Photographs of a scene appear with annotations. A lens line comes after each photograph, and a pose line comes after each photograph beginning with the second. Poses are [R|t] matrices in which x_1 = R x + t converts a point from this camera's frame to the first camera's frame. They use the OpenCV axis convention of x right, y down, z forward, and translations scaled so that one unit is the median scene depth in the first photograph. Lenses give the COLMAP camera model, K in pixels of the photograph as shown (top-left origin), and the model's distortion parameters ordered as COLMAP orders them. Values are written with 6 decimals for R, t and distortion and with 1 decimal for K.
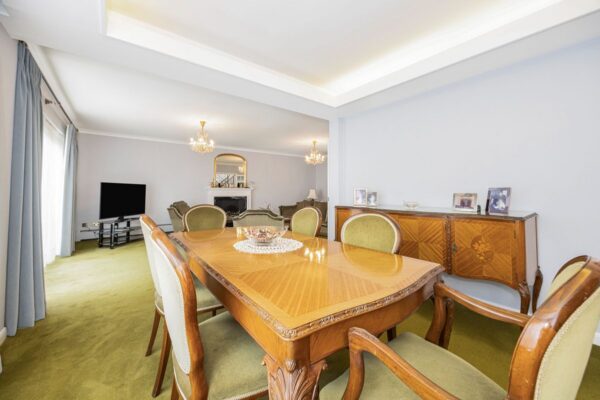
lens RADIAL K [[235.4, 0, 300.5], [0, 235.4, 194.8], [0, 0, 1]] dist [-0.001411, -0.000213]
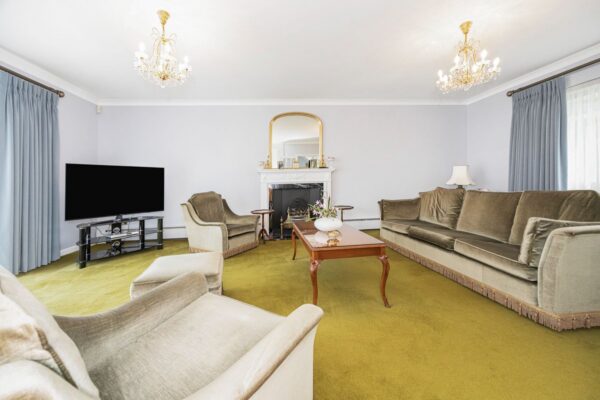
lens RADIAL K [[235.4, 0, 300.5], [0, 235.4, 194.8], [0, 0, 1]] dist [-0.001411, -0.000213]
pose [[0.852634, 0.008258, -0.522443, 0.038389], [0.020396, 0.998587, 0.049070, 0.009509], [0.522110, -0.052495, 0.851261, 0.627330]]
